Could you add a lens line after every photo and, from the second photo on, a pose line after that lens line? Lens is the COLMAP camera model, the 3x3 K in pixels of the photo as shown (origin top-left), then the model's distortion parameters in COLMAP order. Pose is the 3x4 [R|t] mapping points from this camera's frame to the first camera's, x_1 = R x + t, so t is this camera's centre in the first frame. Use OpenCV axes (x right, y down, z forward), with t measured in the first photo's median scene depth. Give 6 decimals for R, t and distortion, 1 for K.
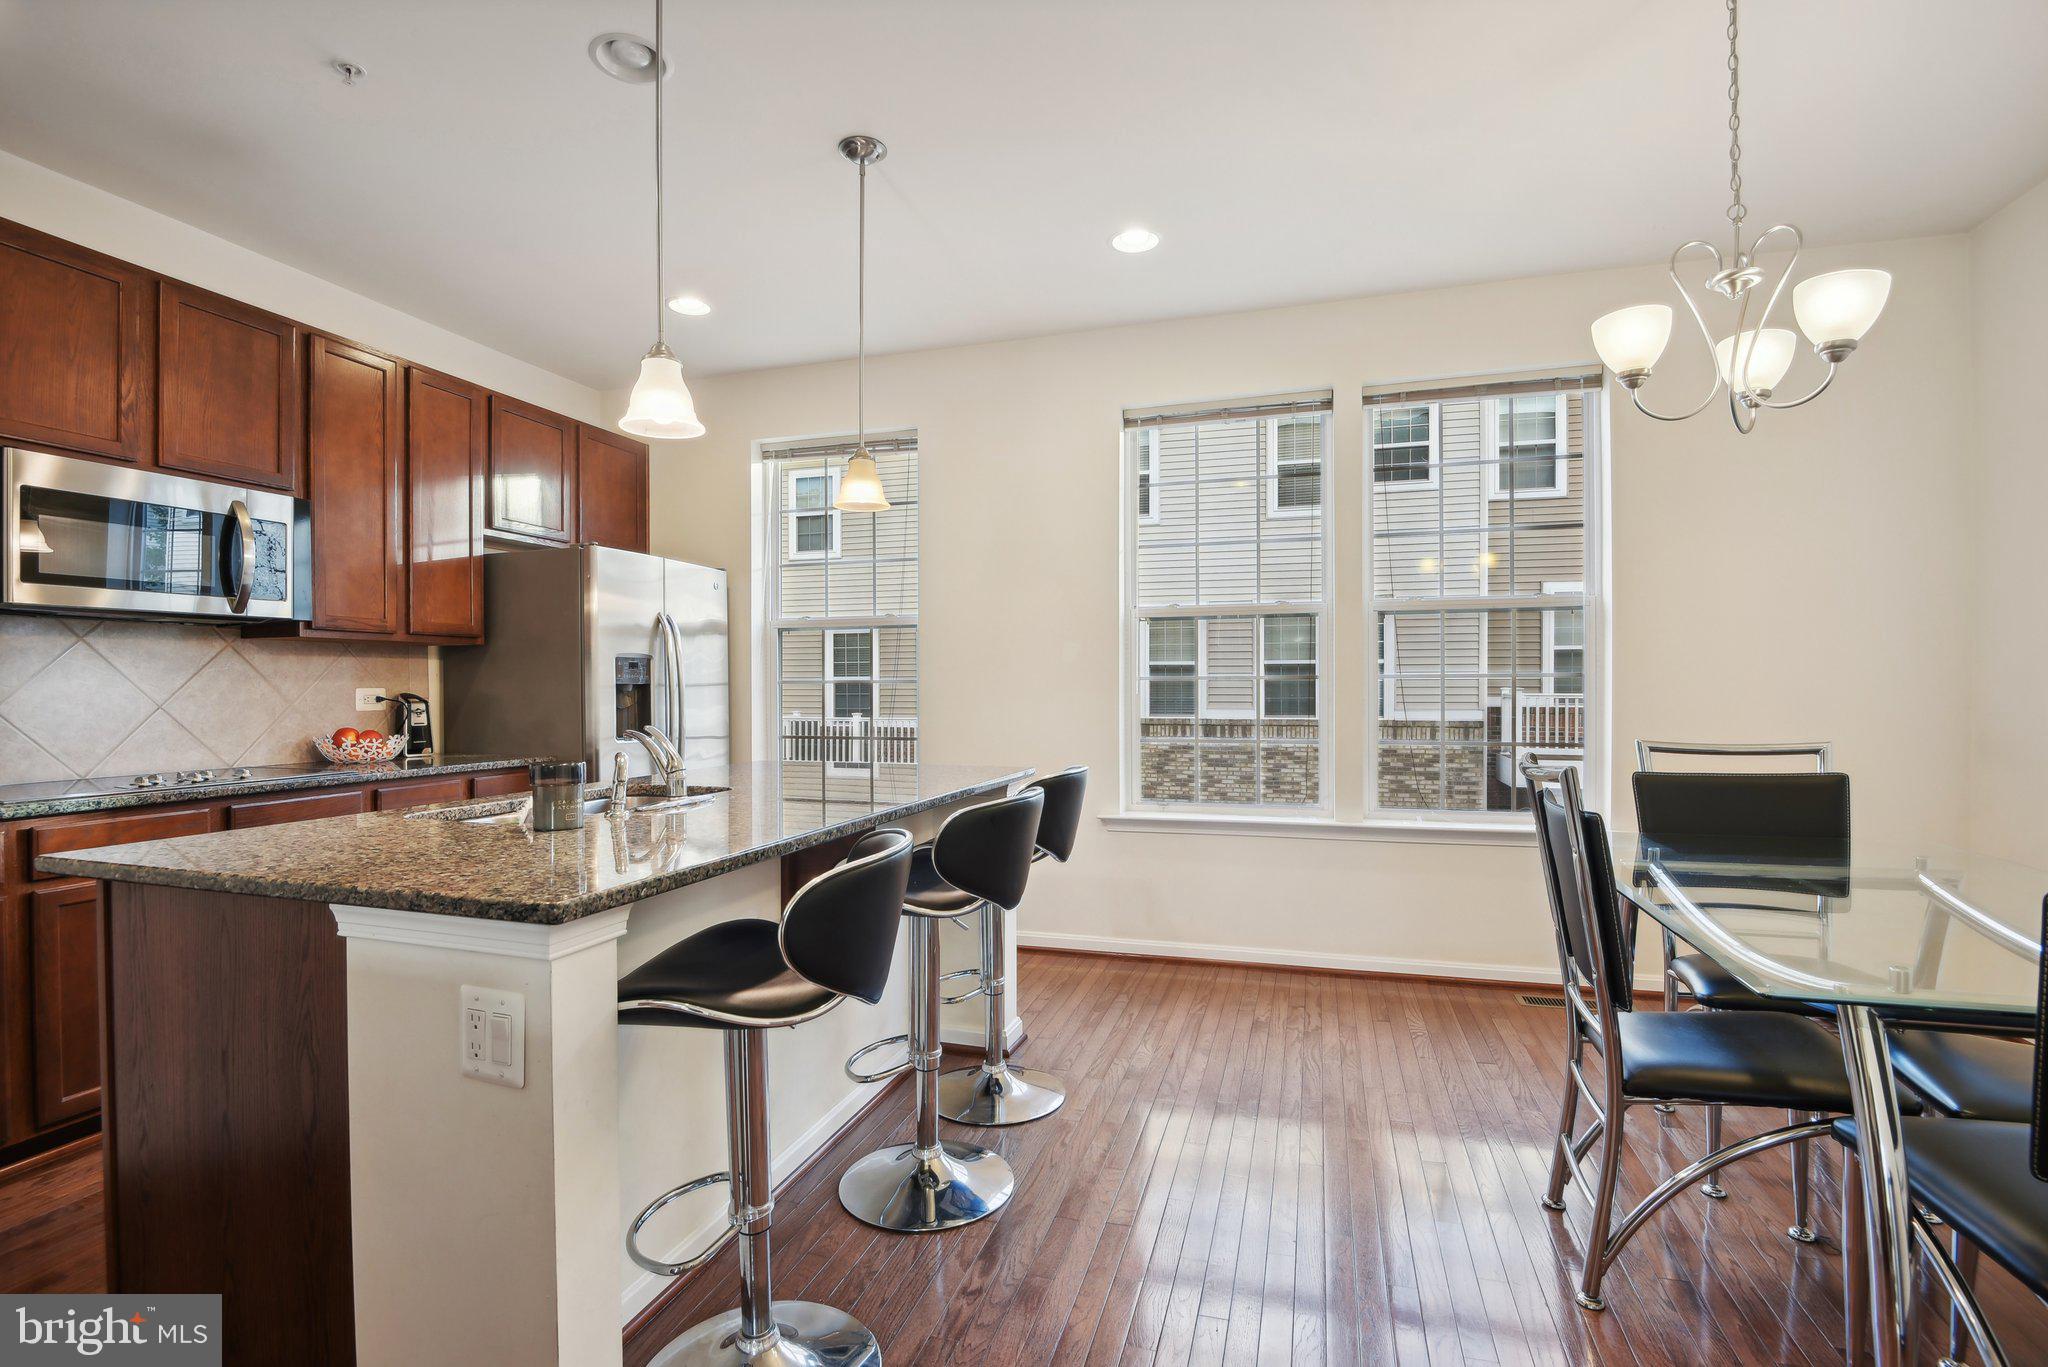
lens RADIAL K [[946.4, 0, 1037.1], [0, 946.4, 685.2], [0, 0, 1]] dist [-0.017854, -0.005270]
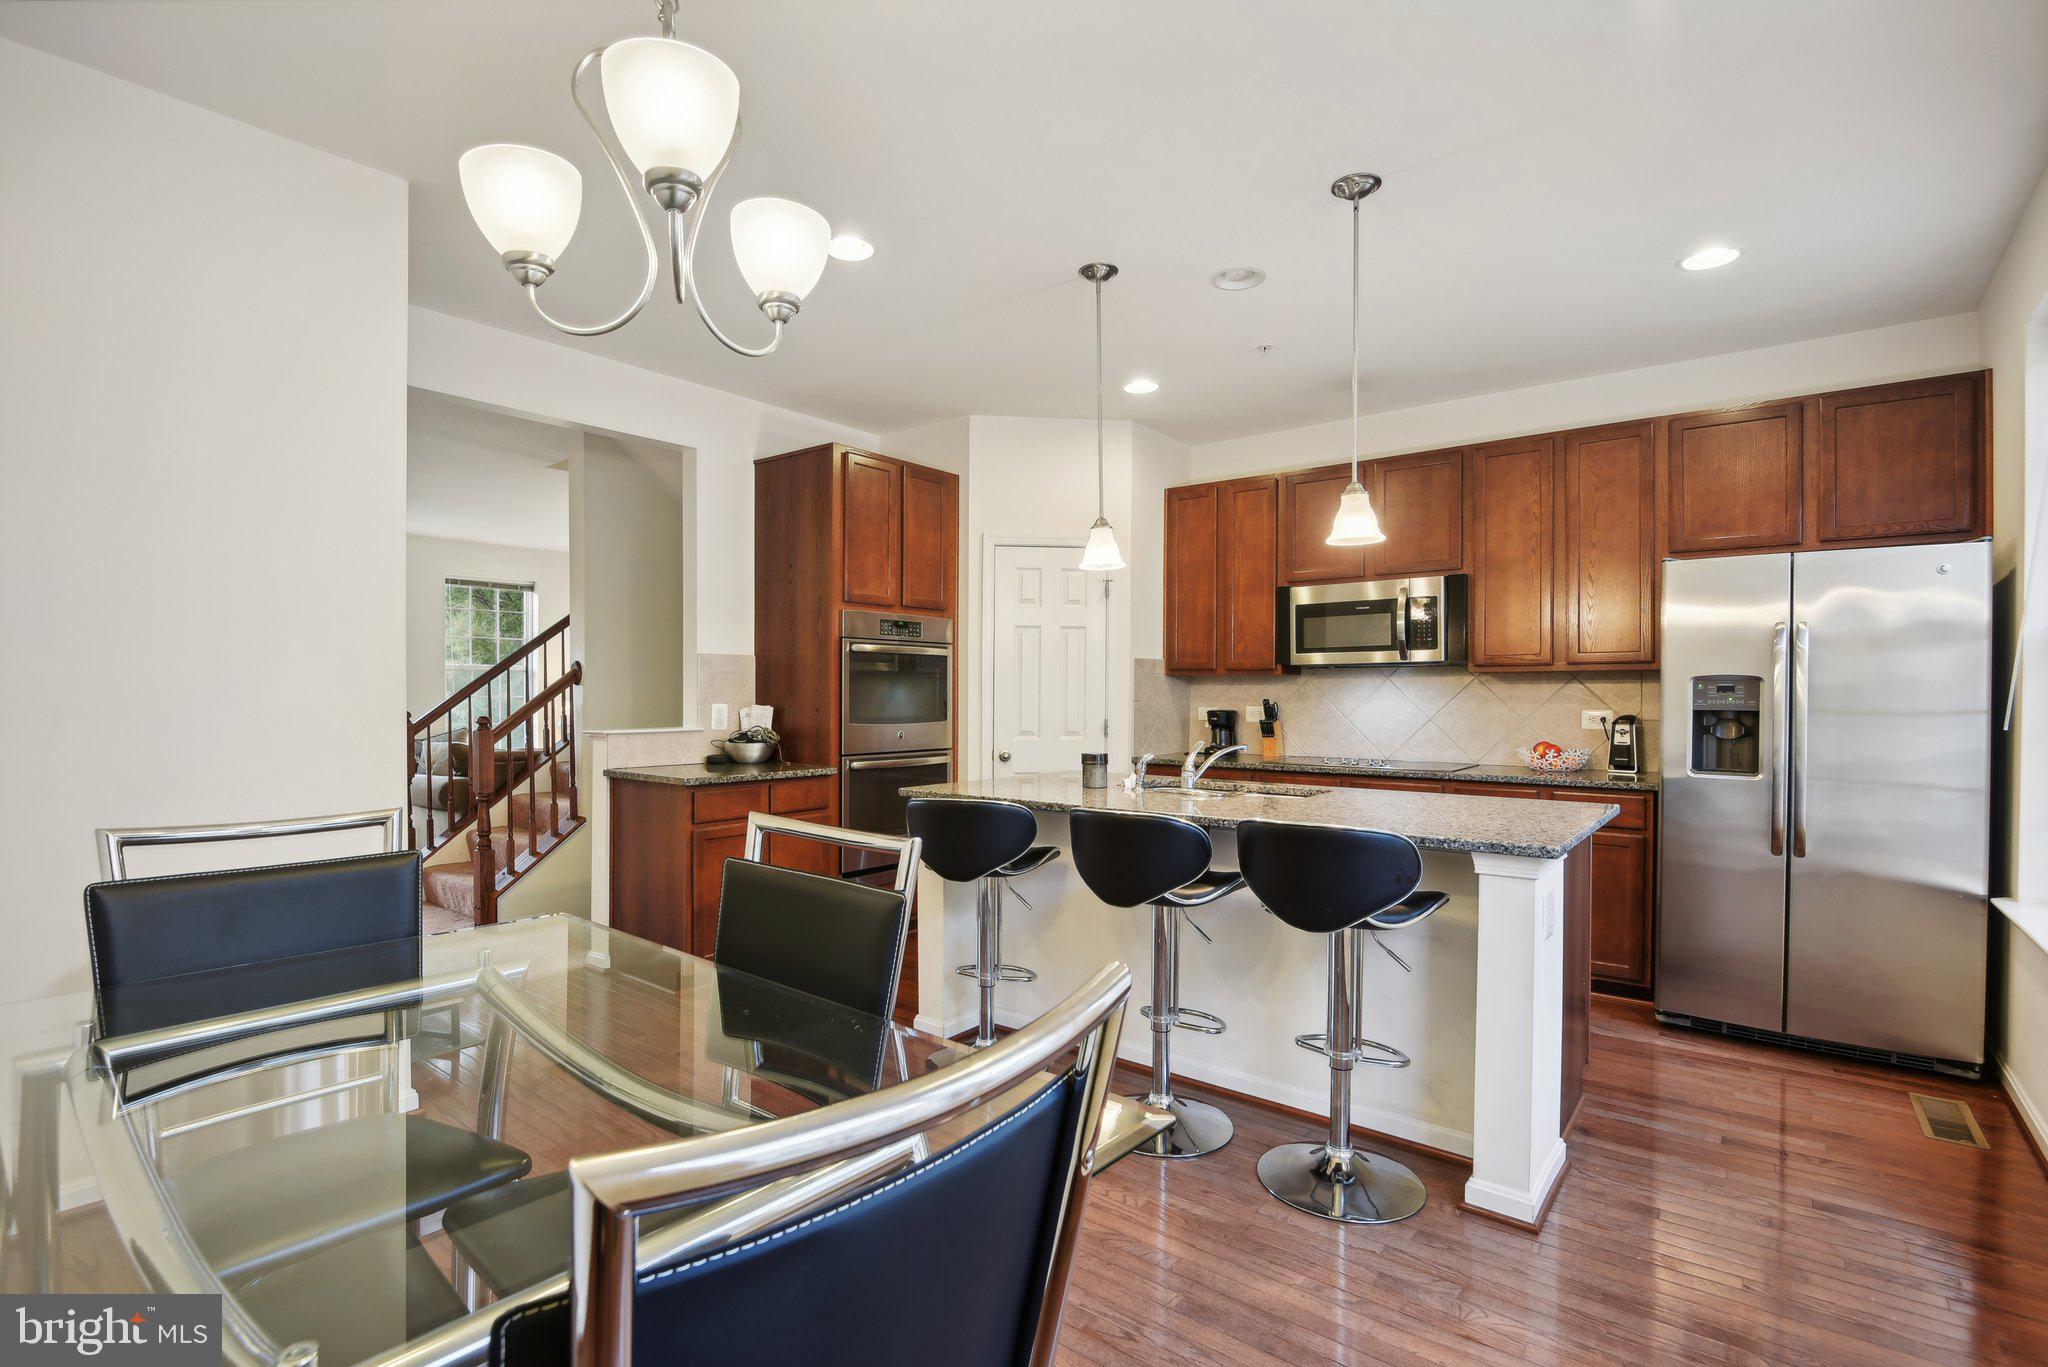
lens RADIAL K [[975.5, 0, 1024.0], [0, 975.5, 683.5], [0, 0, 1]] dist [-0.002173, -0.000378]
pose [[-0.379846, -0.004499, -0.925039, 0.651901], [0.000961, 0.999986, -0.005258, -0.022886], [0.925049, -0.002886, -0.379836, 0.765334]]
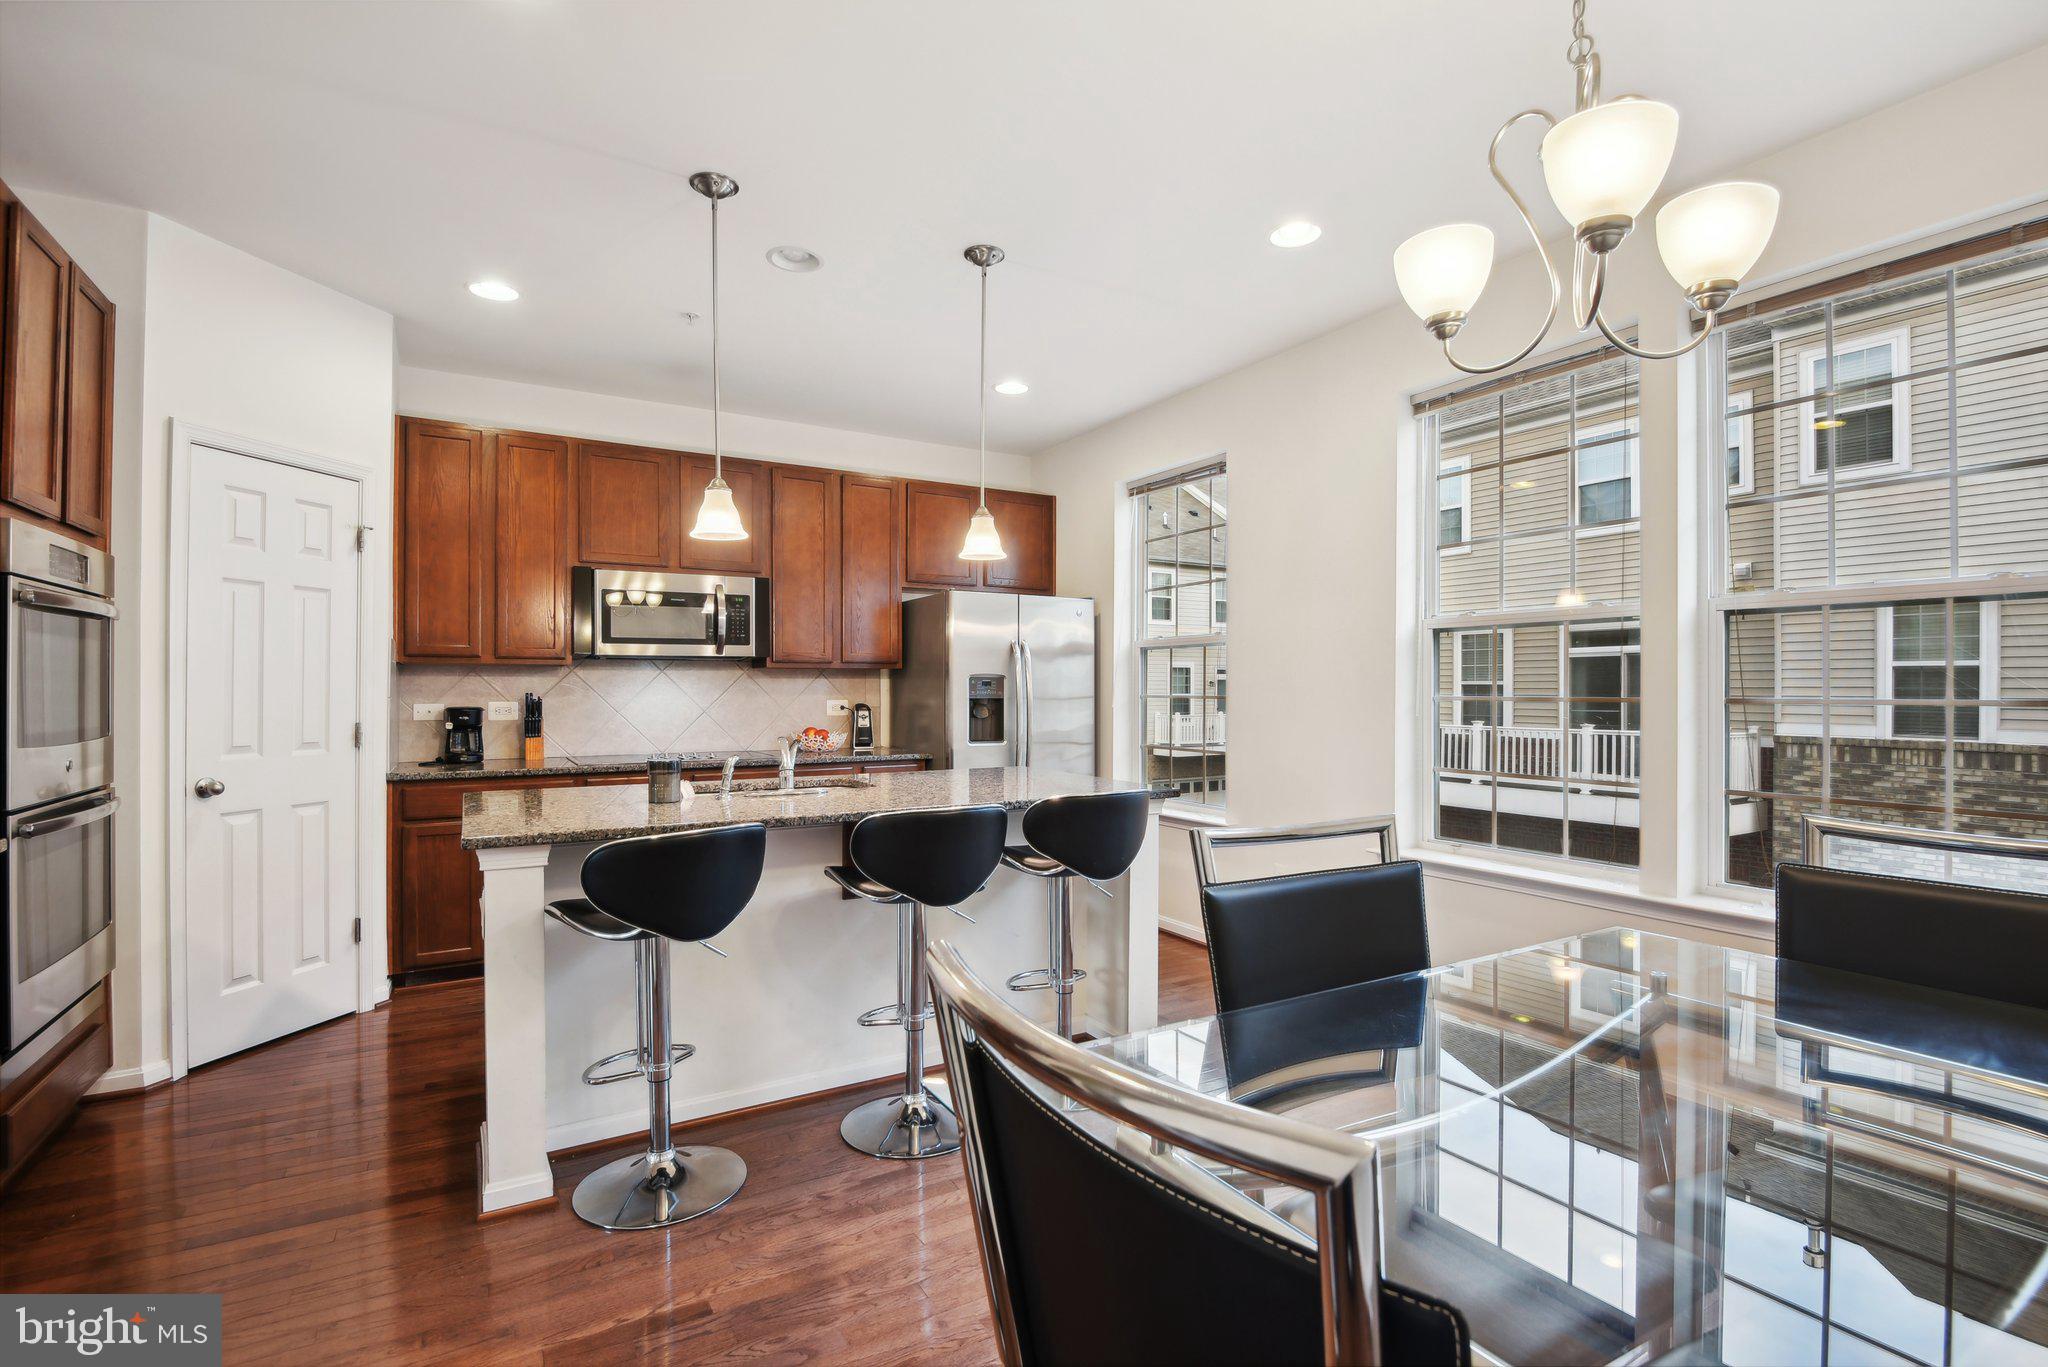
lens RADIAL K [[946.4, 0, 1037.1], [0, 946.4, 685.2], [0, 0, 1]] dist [-0.017854, -0.005270]
pose [[0.742109, 0.004278, -0.670266, 0.470765], [-0.004419, 0.999989, 0.001489, -0.021871], [0.670265, 0.001857, 0.742120, 0.120044]]
